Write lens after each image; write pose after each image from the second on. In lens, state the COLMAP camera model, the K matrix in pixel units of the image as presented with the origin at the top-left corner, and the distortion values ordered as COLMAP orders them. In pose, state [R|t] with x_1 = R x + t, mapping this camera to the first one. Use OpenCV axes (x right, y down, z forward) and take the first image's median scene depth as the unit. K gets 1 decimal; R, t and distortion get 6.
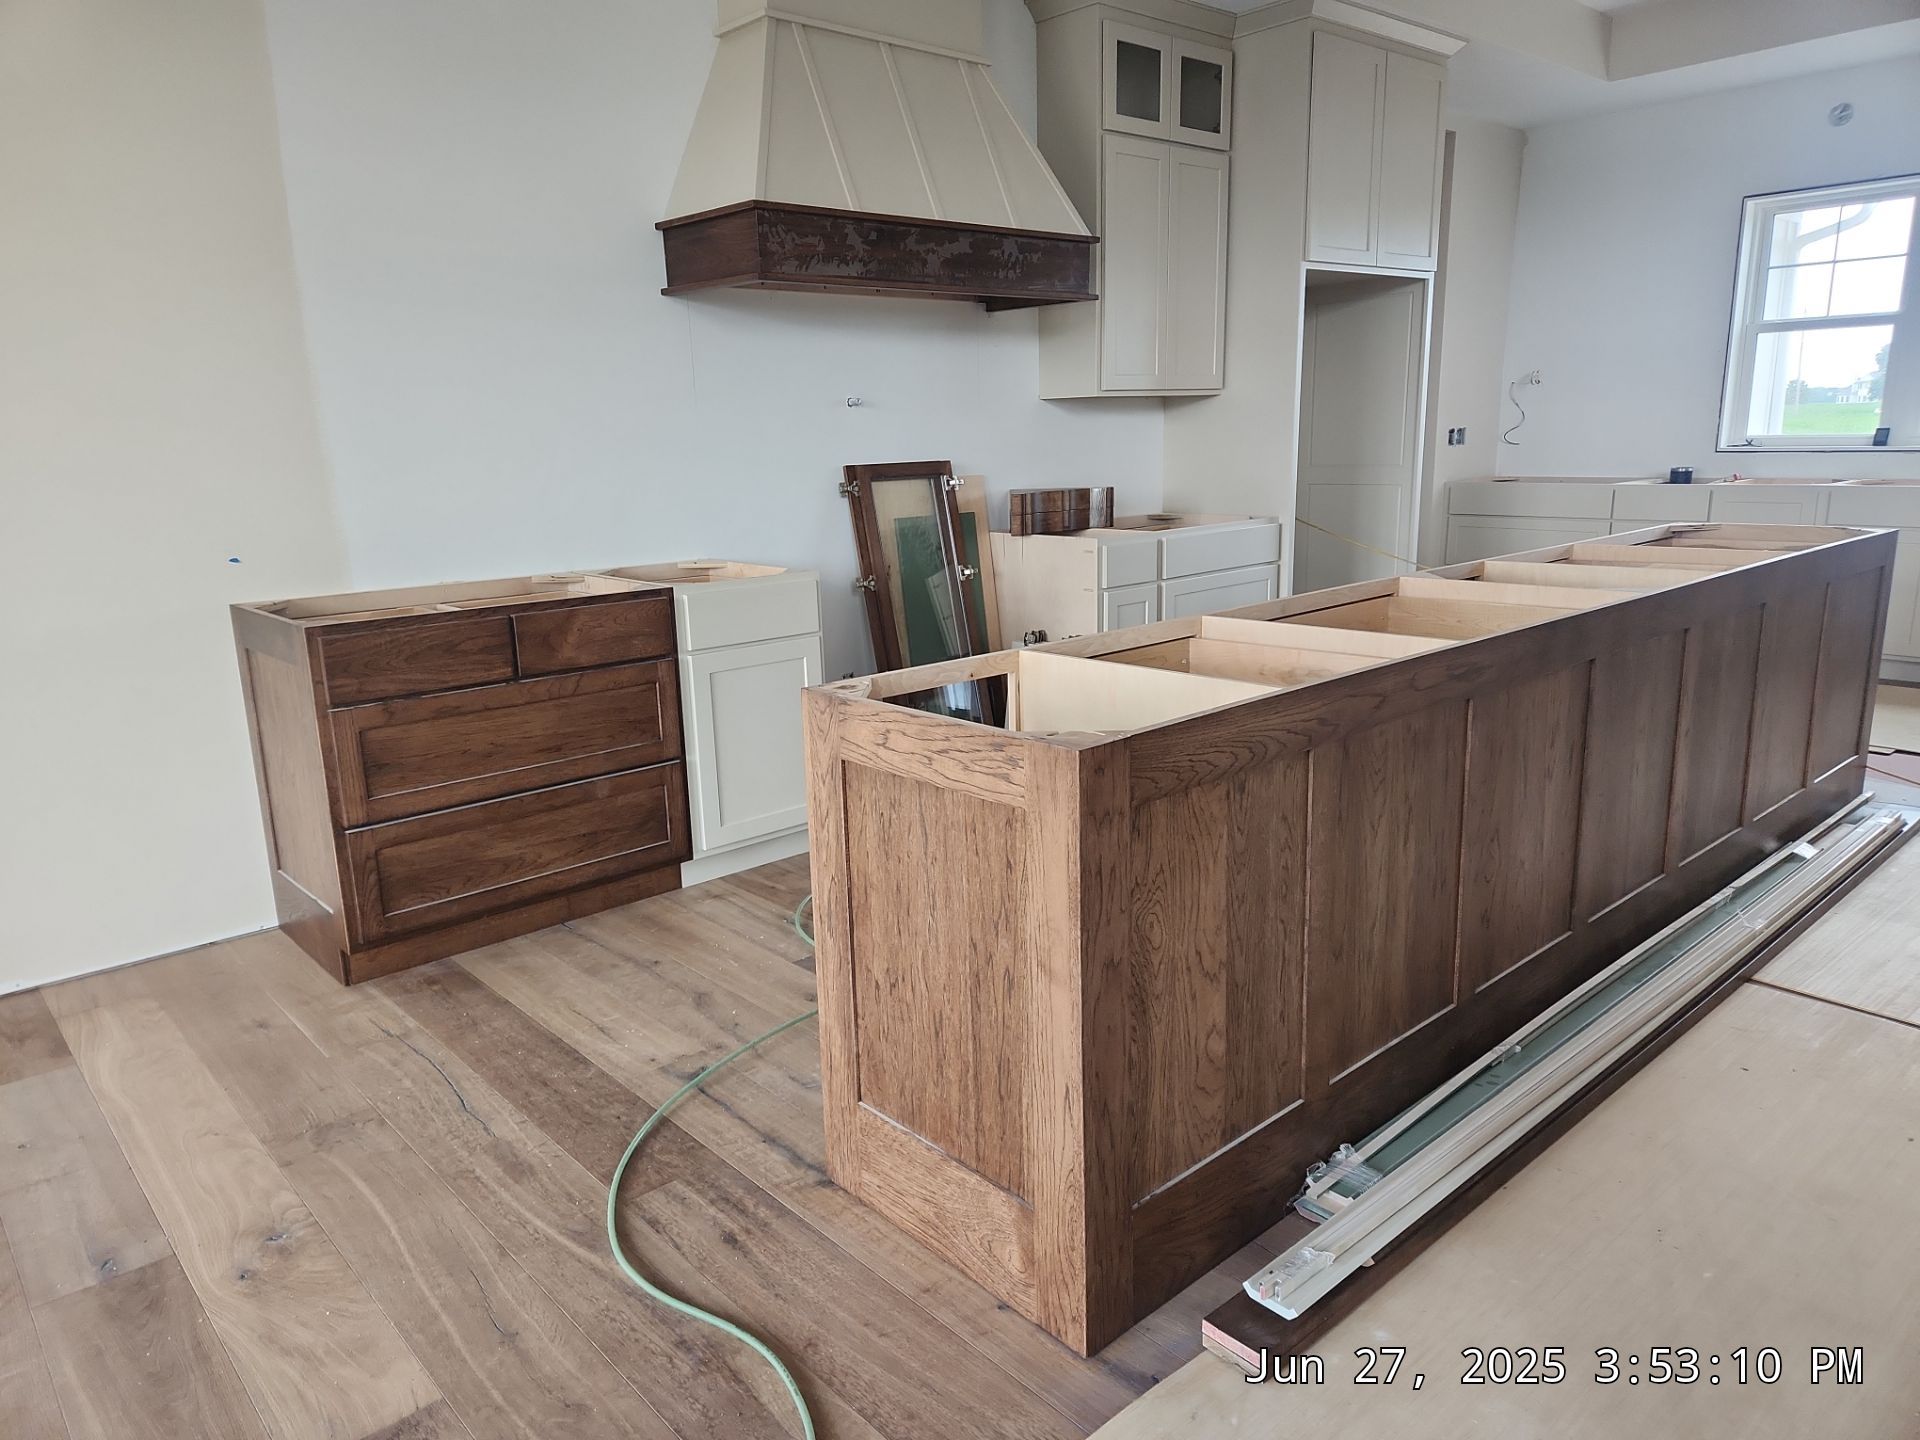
lens RADIAL K [[1266.8, 0, 960.0], [0, 1266.8, 720.0], [0, 0, 1]] dist [0.072409, -0.053698]
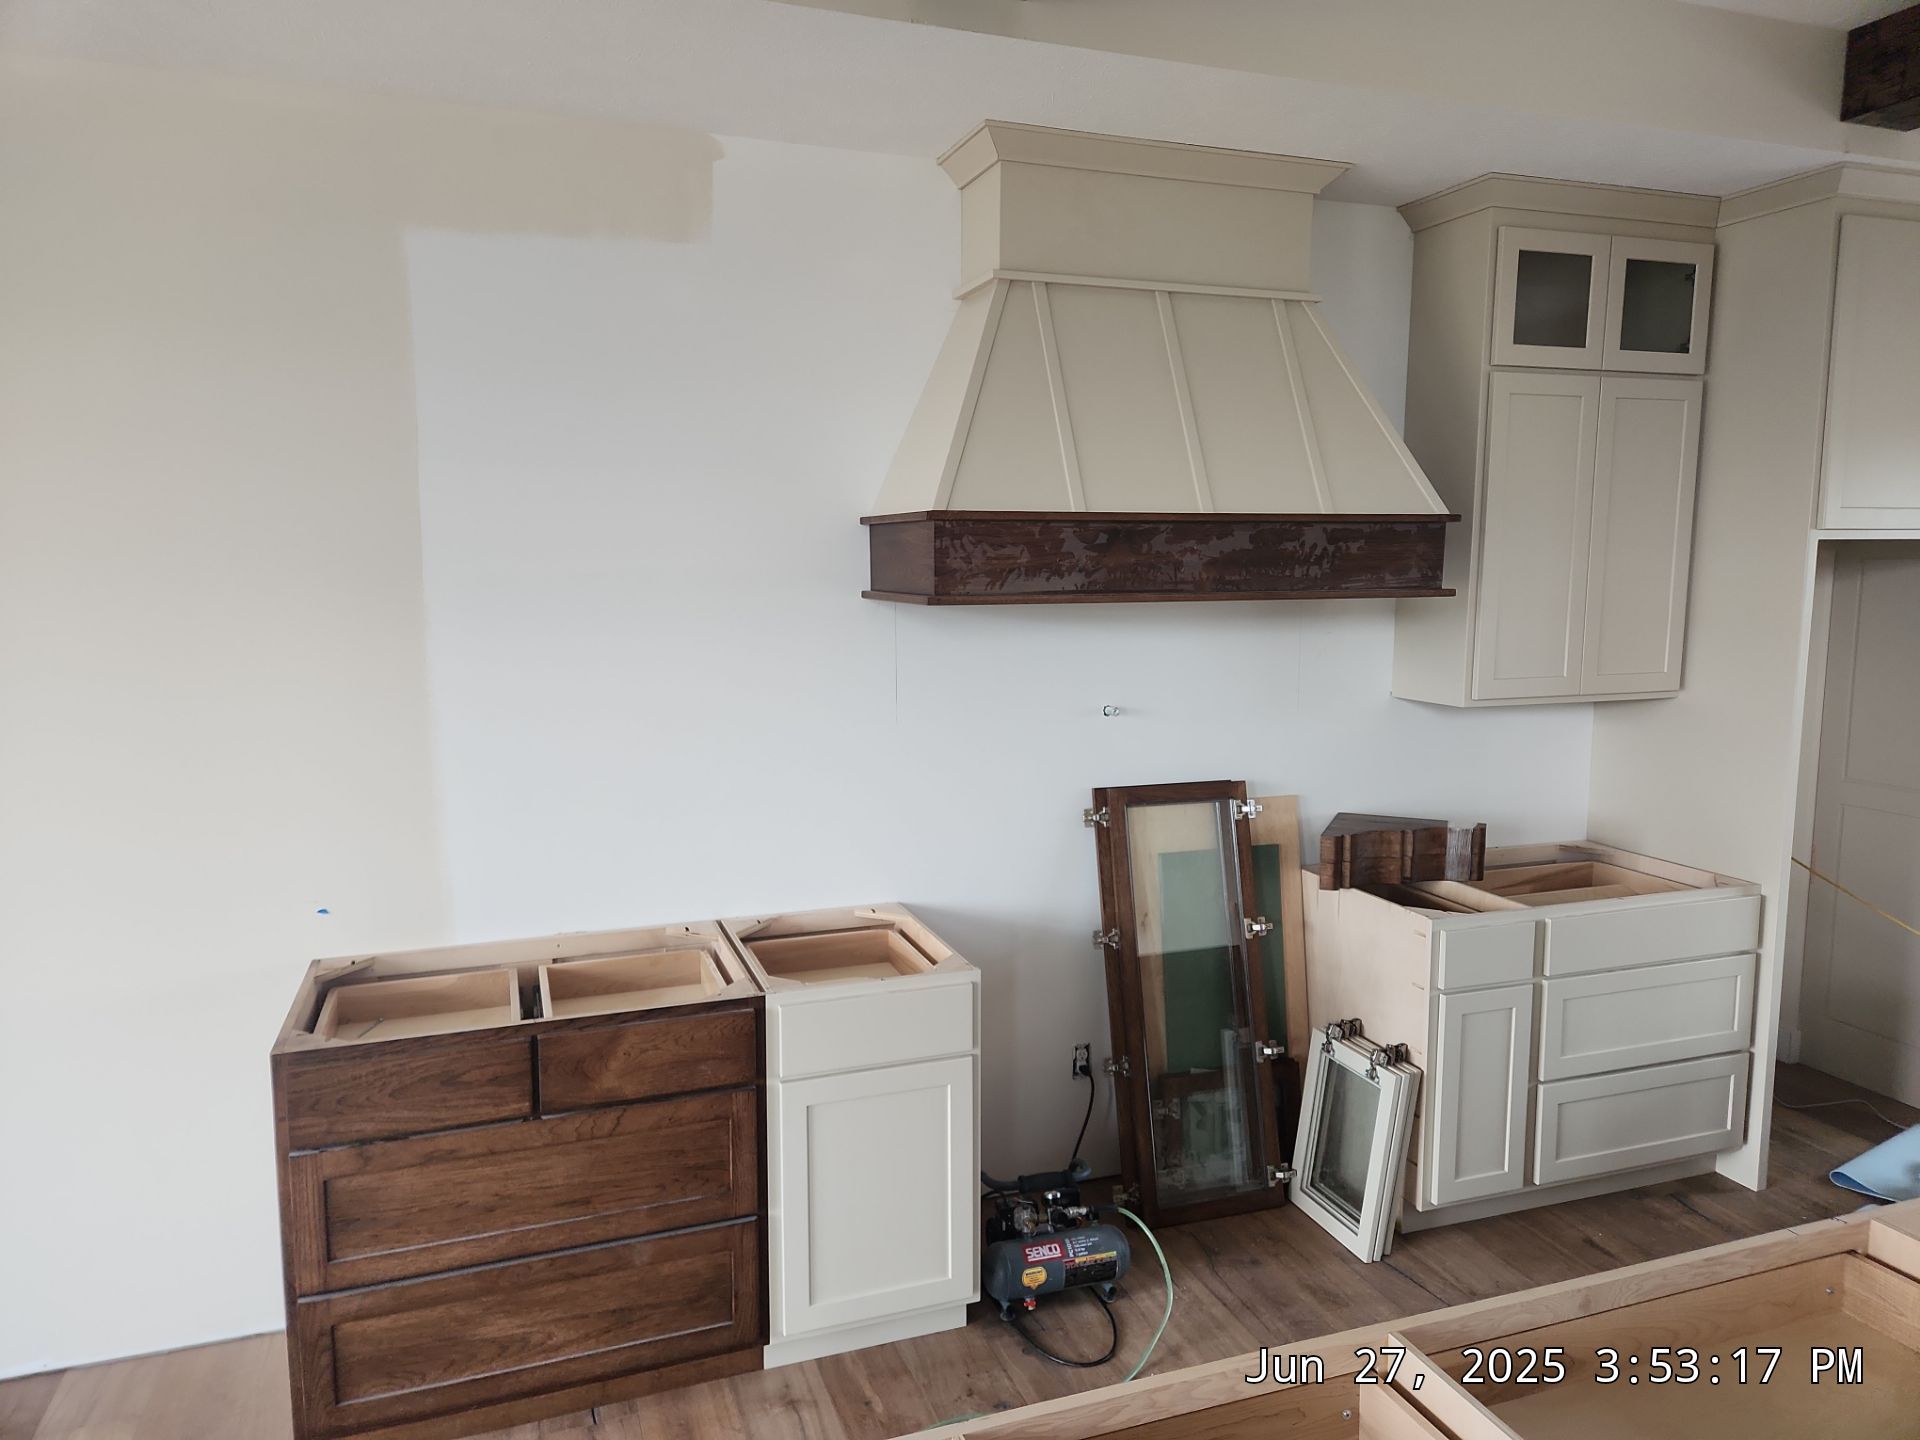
lens RADIAL K [[1266.8, 0, 960.0], [0, 1266.8, 720.0], [0, 0, 1]] dist [0.072409, -0.053698]
pose [[0.924305, 0.072879, -0.374632, 0.153785], [-0.109782, 0.990883, -0.078097, -0.209086], [0.365525, 0.113314, 0.923879, 0.284349]]
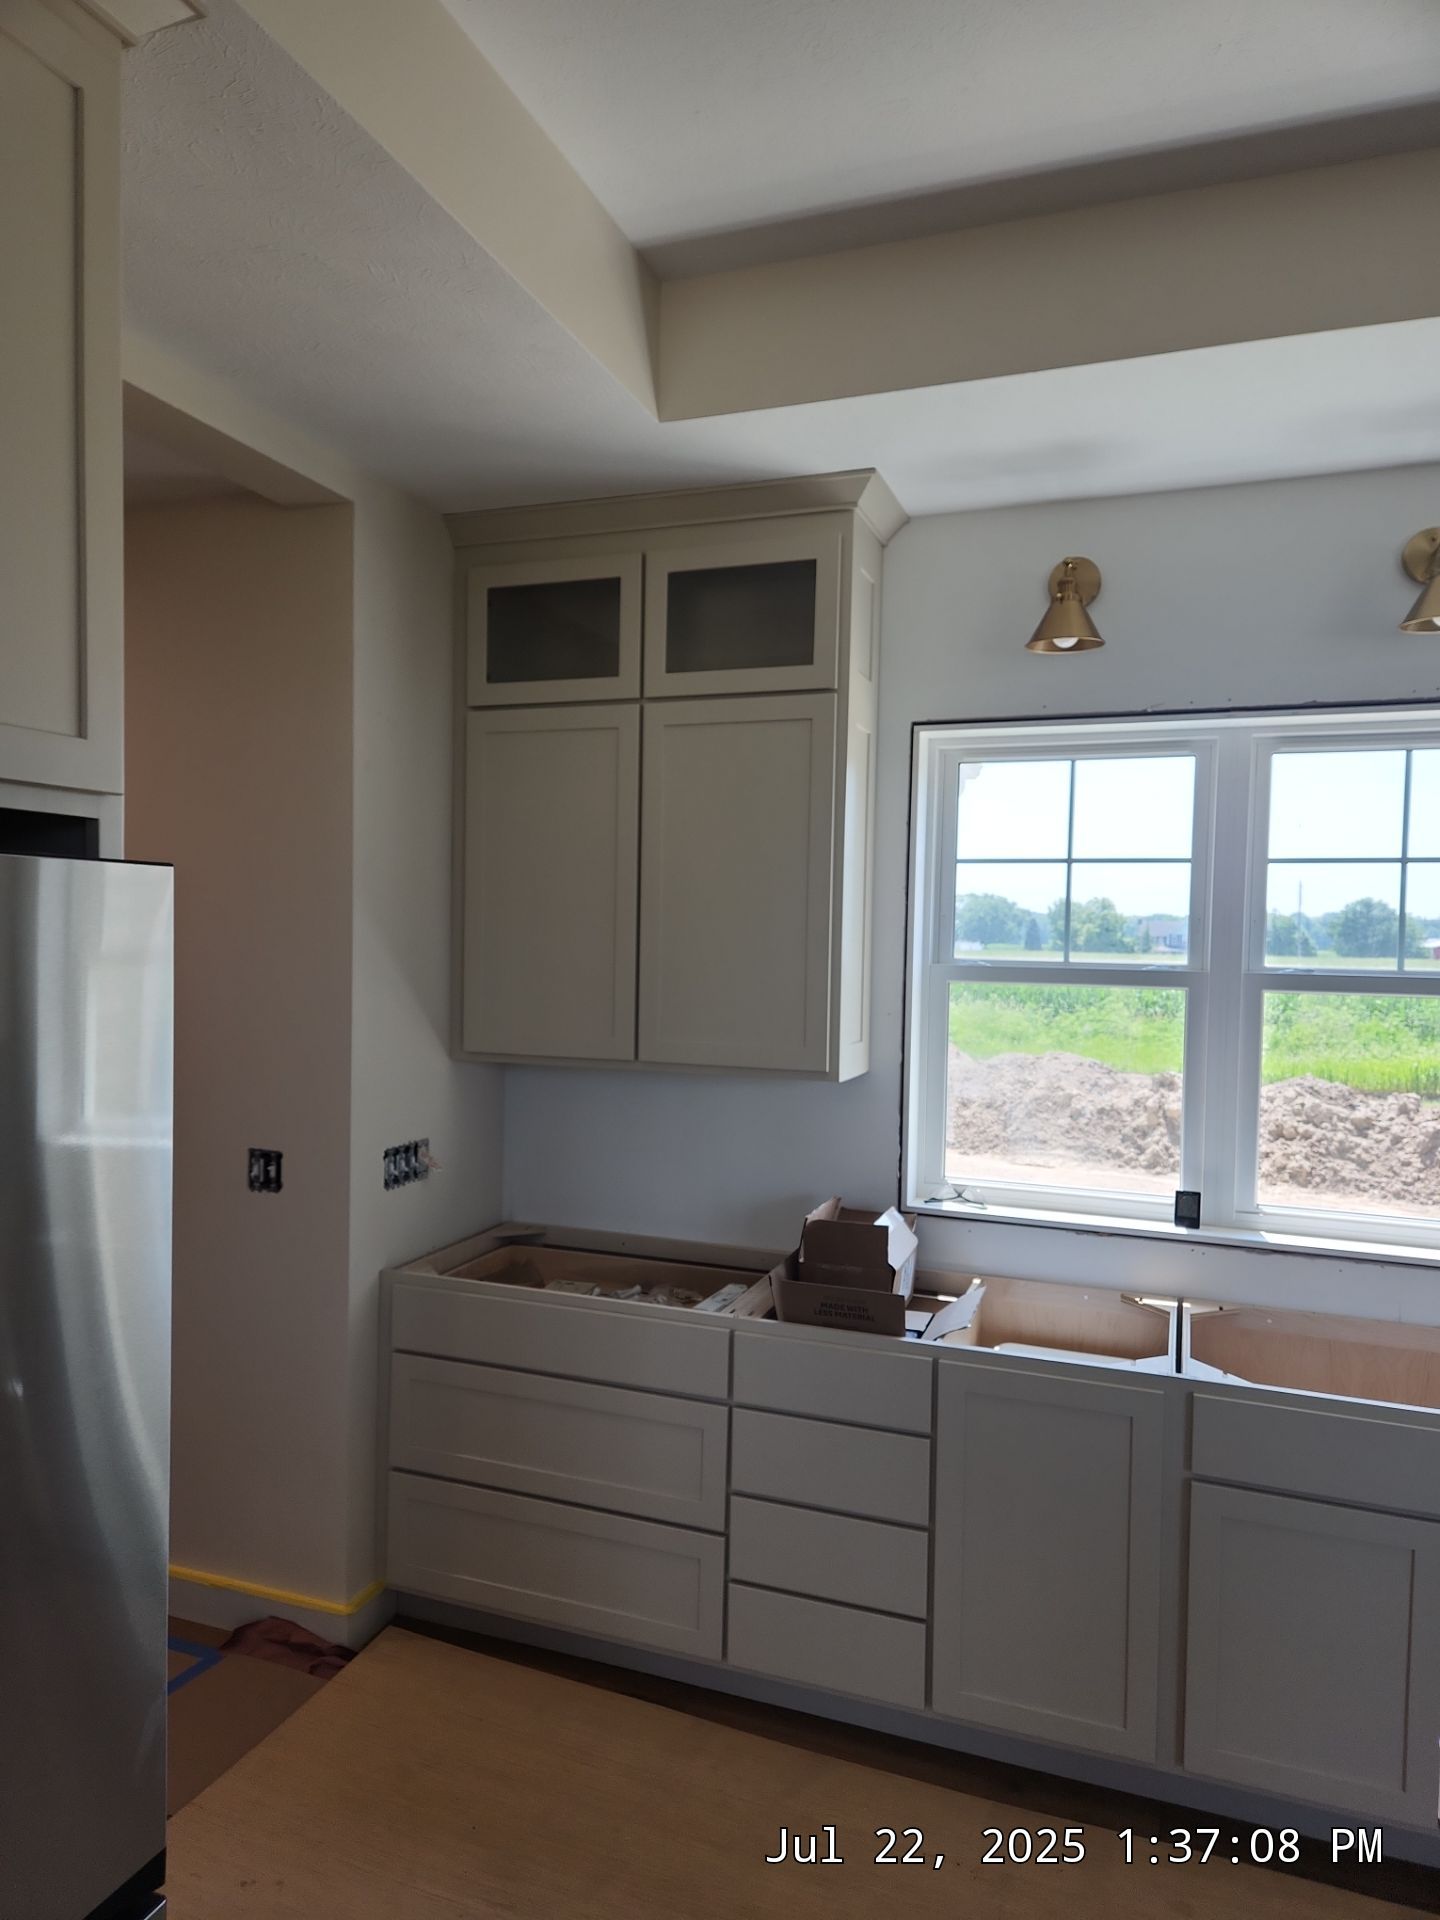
lens RADIAL K [[1266.8, 0, 720.0], [0, 1266.8, 960.0], [0, 0, 1]] dist [0.072409, -0.053698]
pose [[0.459893, 0.067754, -0.885385, 1.020793], [-0.227571, 0.972777, -0.043765, -0.401102], [0.858318, 0.221615, 0.462793, 1.015910]]
